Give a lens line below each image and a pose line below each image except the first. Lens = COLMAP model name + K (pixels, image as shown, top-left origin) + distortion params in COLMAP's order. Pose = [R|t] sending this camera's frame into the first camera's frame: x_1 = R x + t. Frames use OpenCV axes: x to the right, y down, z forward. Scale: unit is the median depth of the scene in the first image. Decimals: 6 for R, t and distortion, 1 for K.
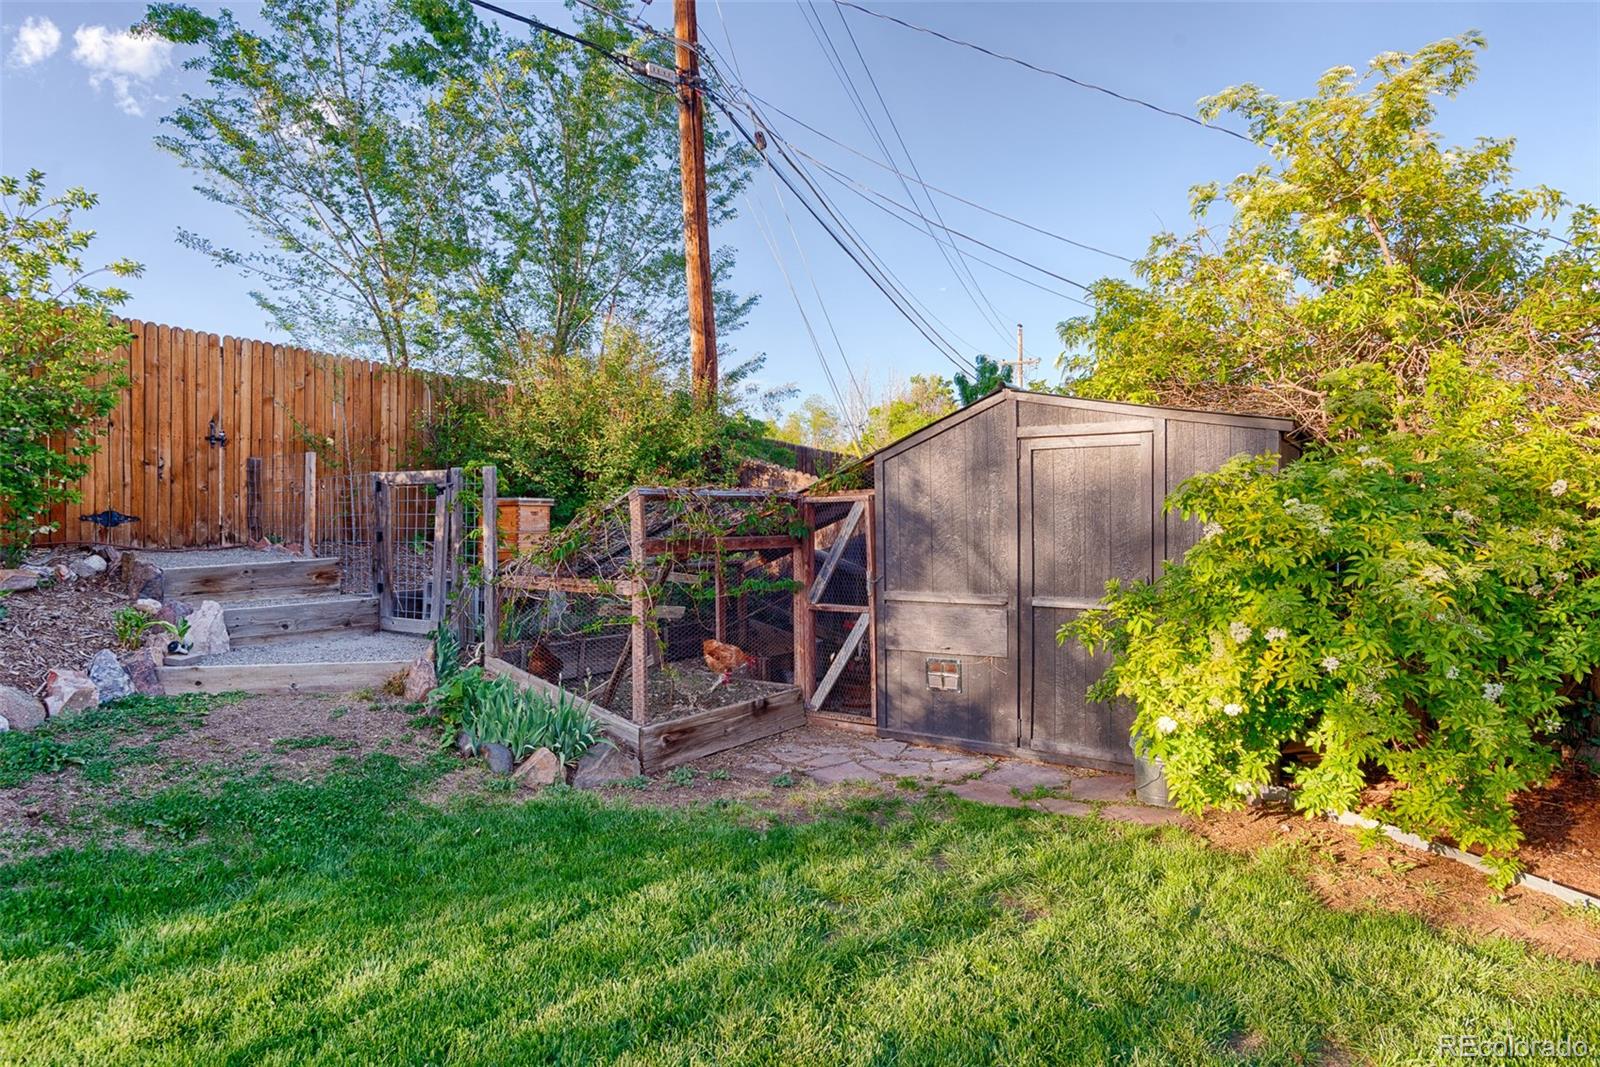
lens RADIAL K [[911.9, 0, 792.6], [0, 911.9, 525.0], [0, 0, 1]] dist [-0.003764, 0.000026]
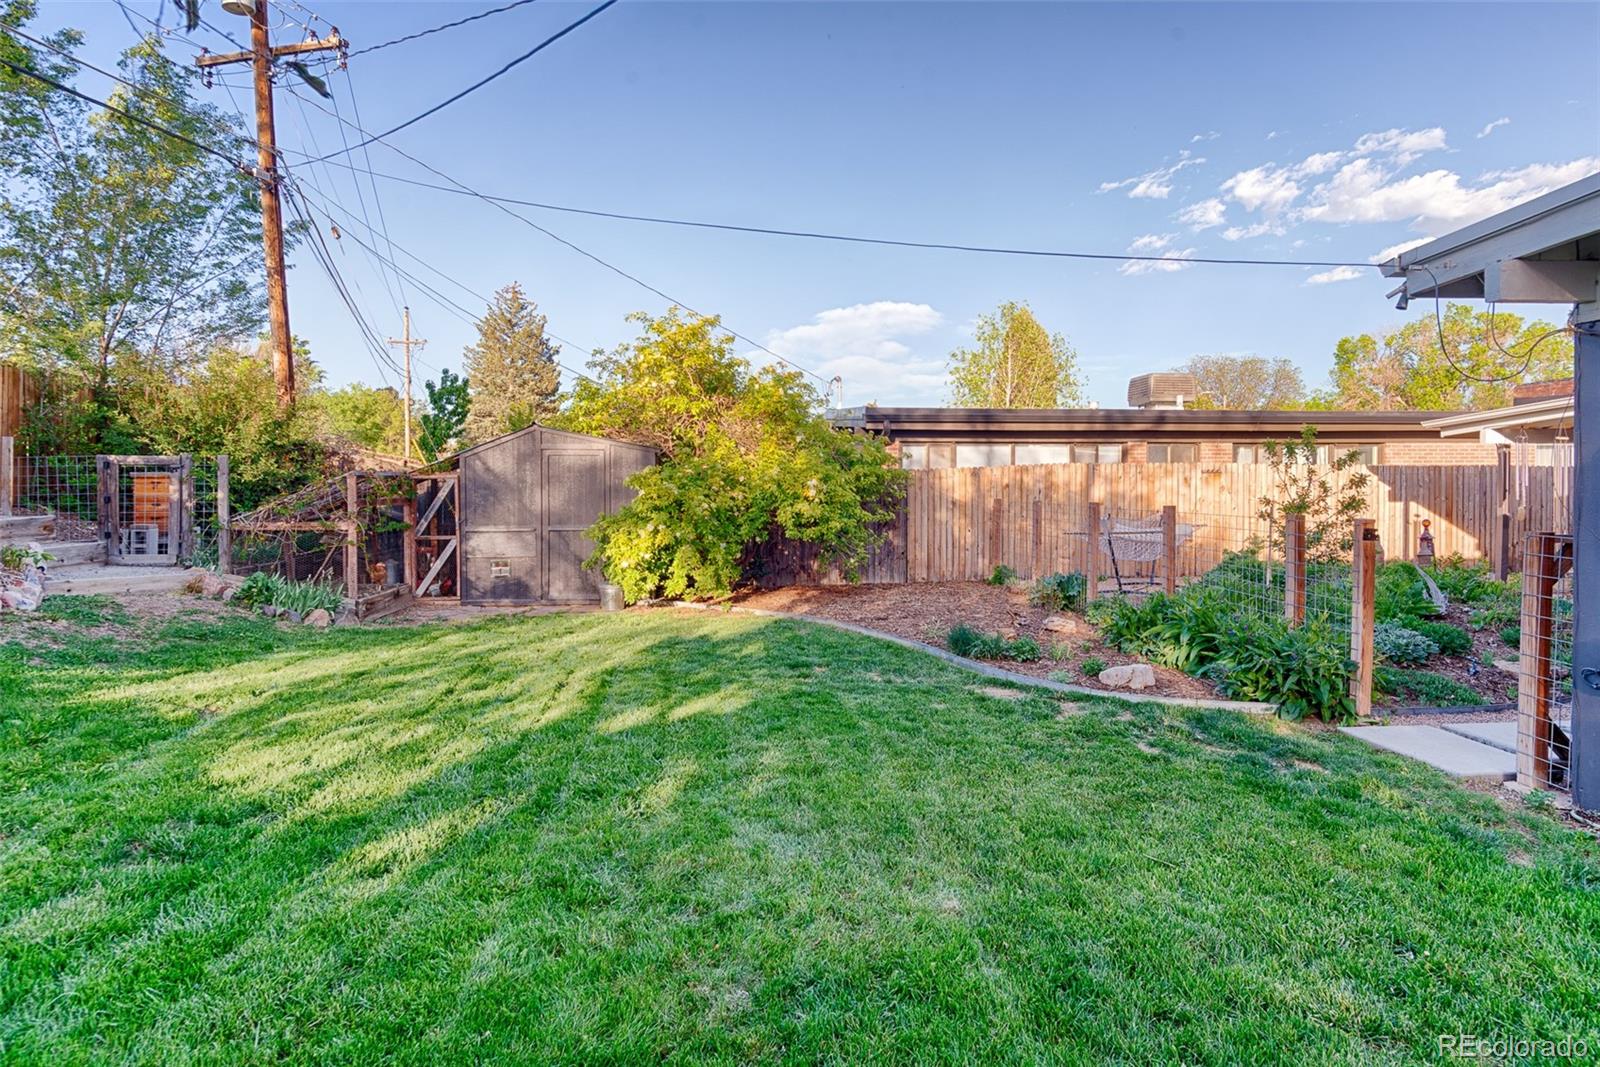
lens RADIAL K [[955.2, 0, 798.7], [0, 955.2, 527.9], [0, 0, 1]] dist [-0.004417, 0.004441]
pose [[0.771584, -0.025605, 0.635612, -0.748070], [0.001071, 0.999240, 0.038954, -0.000219], [-0.636127, -0.029376, 0.771025, -1.142861]]
